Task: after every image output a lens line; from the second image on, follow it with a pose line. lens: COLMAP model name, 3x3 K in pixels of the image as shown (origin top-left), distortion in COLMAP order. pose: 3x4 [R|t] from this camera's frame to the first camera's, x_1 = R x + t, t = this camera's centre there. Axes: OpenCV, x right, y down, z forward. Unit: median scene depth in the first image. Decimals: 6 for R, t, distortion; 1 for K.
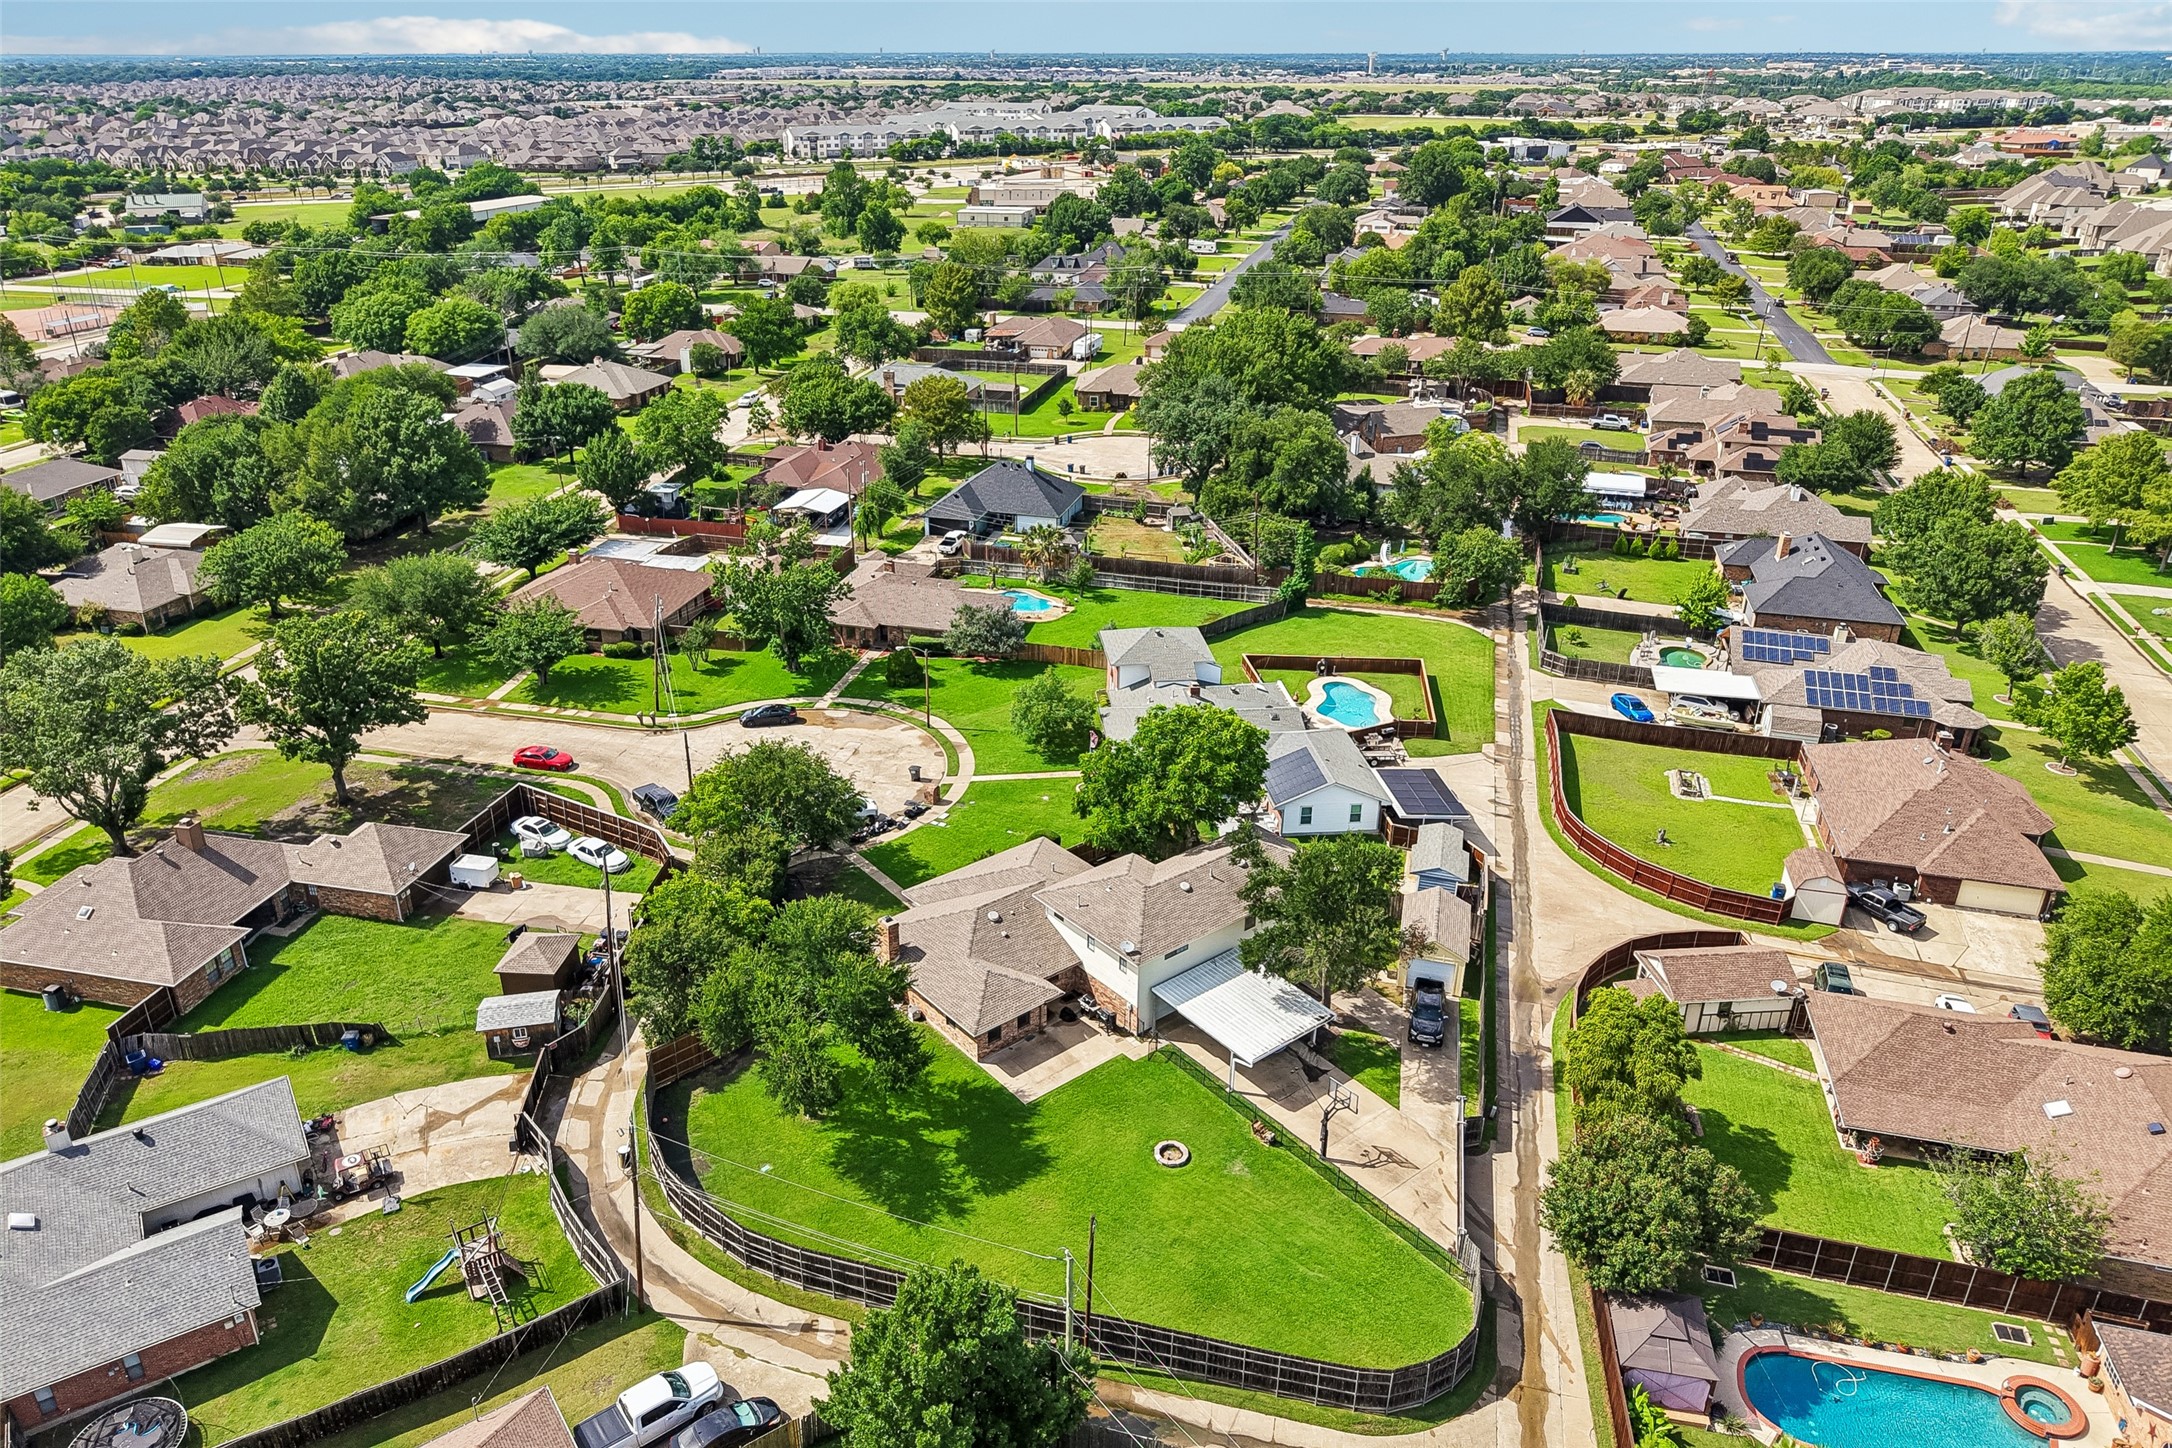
lens RADIAL K [[1424.1, 0, 1079.2], [0, 1424.1, 727.9], [0, 0, 1]] dist [0.023699, -0.041632]
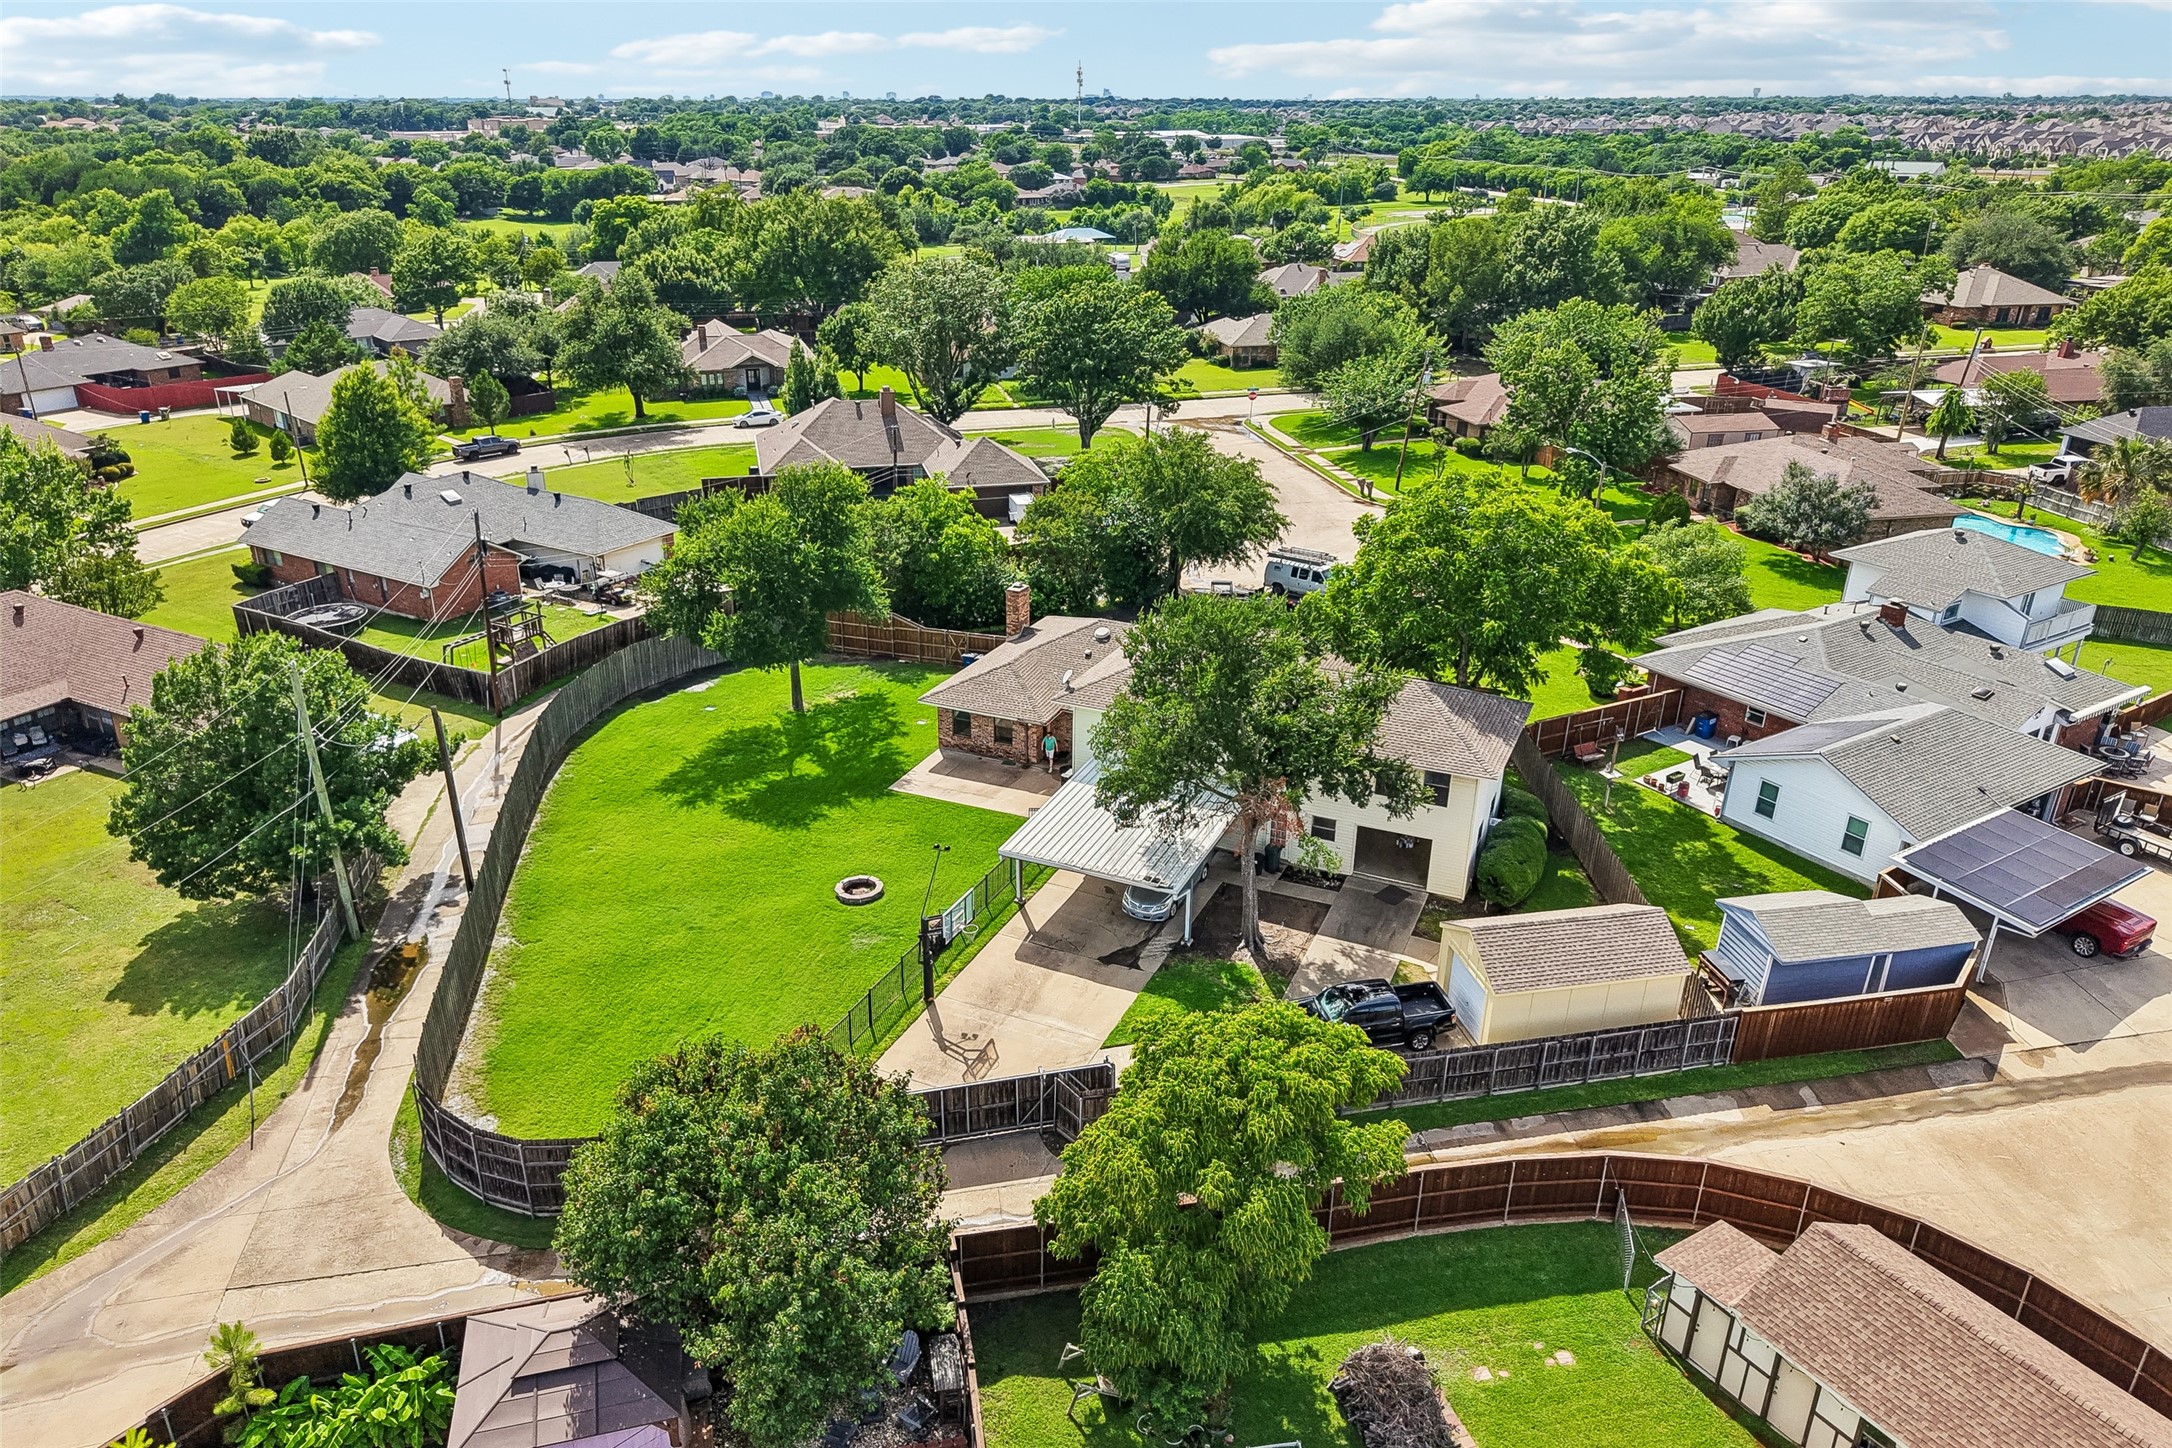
lens RADIAL K [[1462.7, 0, 1086.0], [0, 1462.7, 724.0], [0, 0, 1]] dist [0.062707, -0.089907]
pose [[0.441362, 0.349173, -0.826606, 0.466749], [-0.378071, 0.907791, 0.181598, 0.029543], [0.813795, 0.232365, 0.532677, 0.455368]]
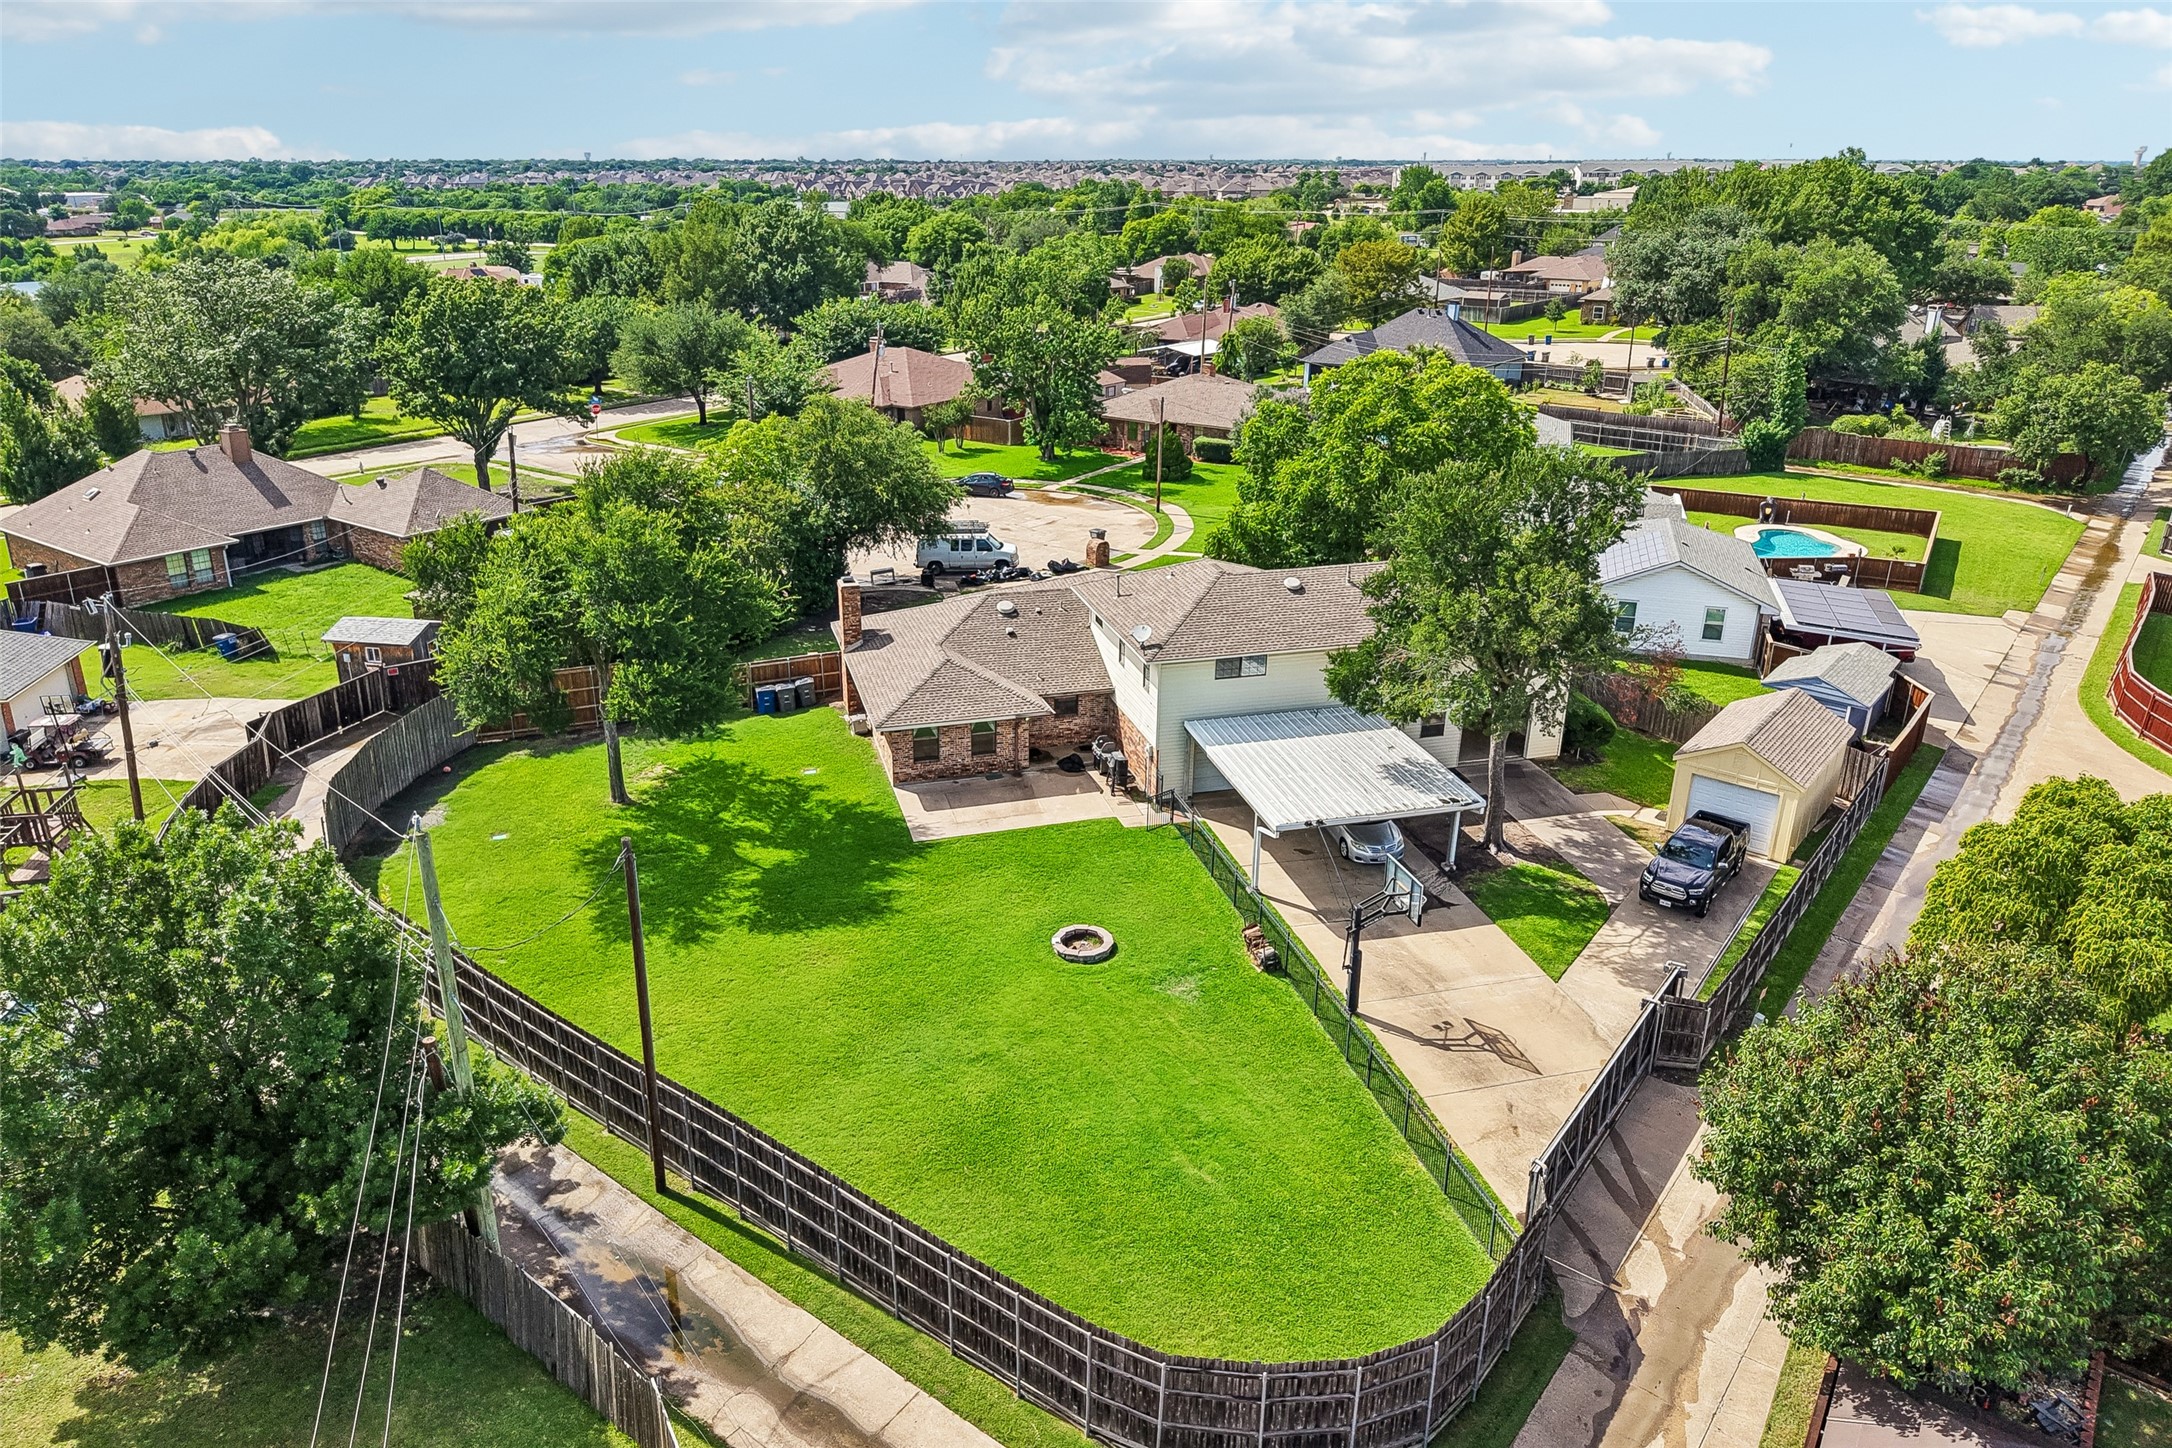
lens RADIAL K [[1437.3, 0, 1095.1], [0, 1437.3, 730.4], [0, 0, 1]] dist [0.064955, -0.083290]
pose [[0.918799, 0.143703, -0.367637, 0.175284], [-0.165431, 0.985821, -0.028106, 0.154961], [0.358386, 0.086642, 0.929544, 0.318085]]
